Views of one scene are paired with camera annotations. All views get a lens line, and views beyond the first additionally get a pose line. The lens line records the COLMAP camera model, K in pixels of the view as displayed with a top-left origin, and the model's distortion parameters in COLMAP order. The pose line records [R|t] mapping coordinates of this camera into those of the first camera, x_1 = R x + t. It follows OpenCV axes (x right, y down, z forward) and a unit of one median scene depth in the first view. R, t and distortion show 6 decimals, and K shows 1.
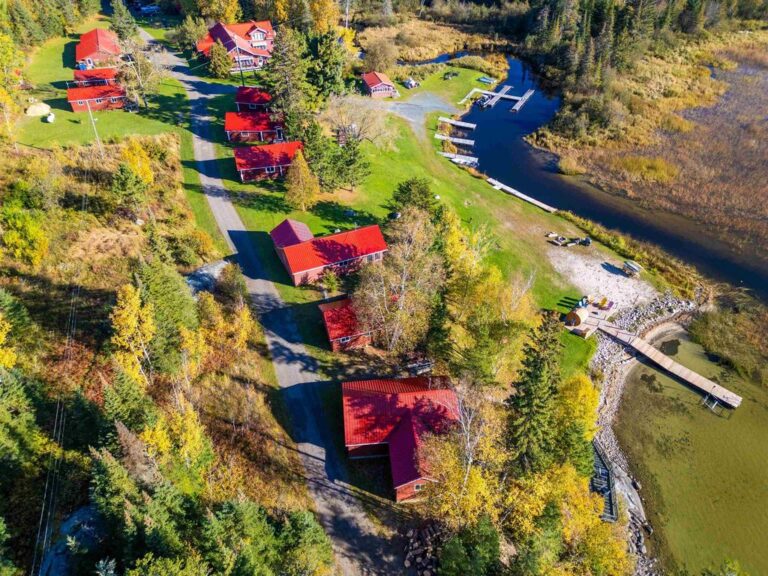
lens RADIAL K [[534.2, 0, 384.6], [0, 534.2, 287.4], [0, 0, 1]] dist [0.024984, -0.005423]
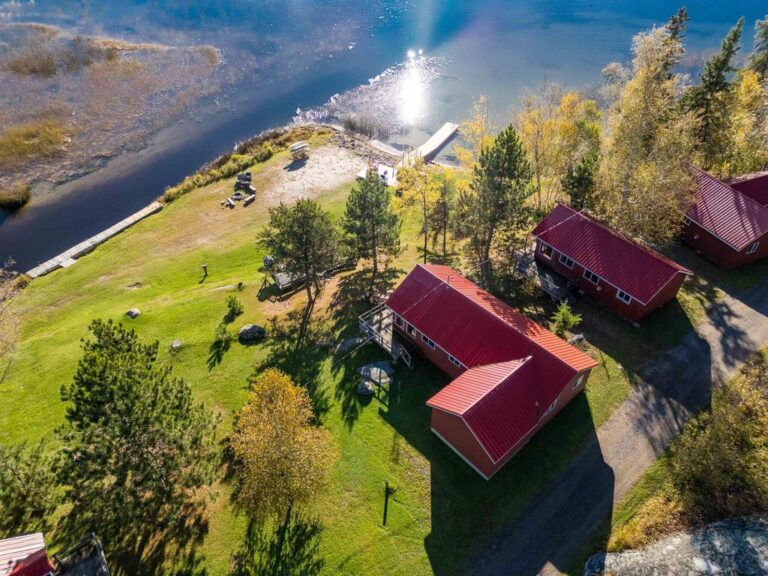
lens RADIAL K [[534.2, 0, 384.9], [0, 534.2, 289.0], [0, 0, 1]] dist [0.024984, -0.005423]
pose [[-0.287998, -0.643085, 0.709577, -0.347679], [0.603266, 0.453626, 0.655968, -0.417370], [-0.743725, 0.616981, 0.257308, 0.795395]]
